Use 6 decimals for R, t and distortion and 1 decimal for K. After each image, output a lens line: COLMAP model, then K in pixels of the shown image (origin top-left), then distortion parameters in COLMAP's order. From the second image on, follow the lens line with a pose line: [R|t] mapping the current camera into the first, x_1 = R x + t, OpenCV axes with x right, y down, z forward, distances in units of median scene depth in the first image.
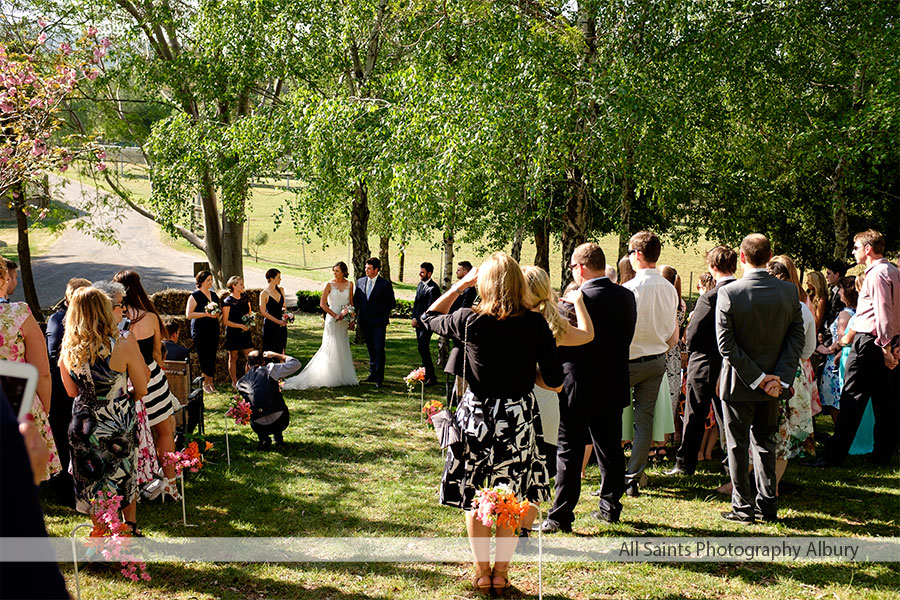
lens RADIAL K [[3084.9, 0, 450.0], [0, 3084.9, 300.0], [0, 0, 1]] dist [-0.091438, -4.556248]
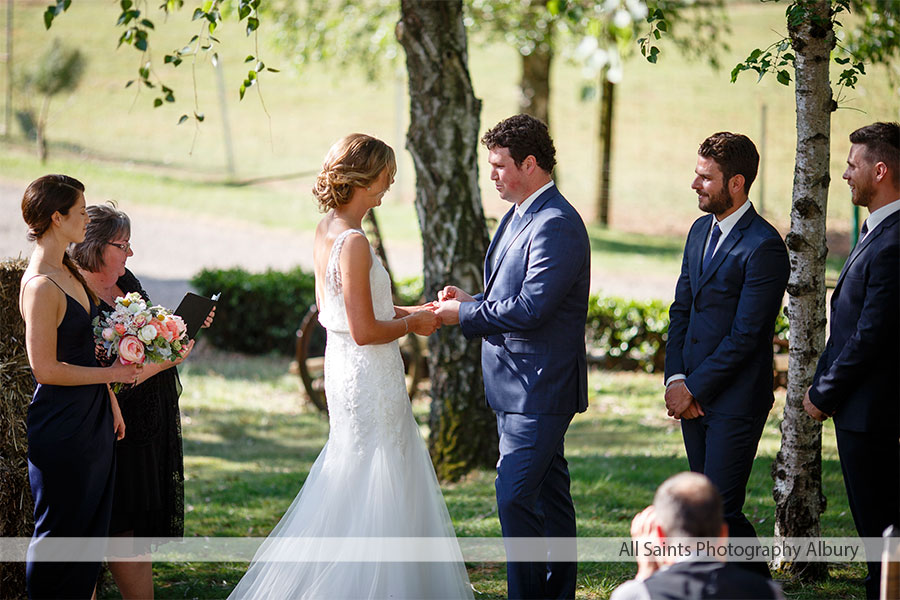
lens RADIAL K [[3084.9, 0, 450.0], [0, 3084.9, 300.0], [0, 0, 1]] dist [-0.091438, -4.556248]
pose [[0.999483, -0.019512, -0.025564, -0.022327], [0.019841, 0.999722, 0.012707, -0.003007], [0.025309, -0.013208, 0.999592, 0.761620]]
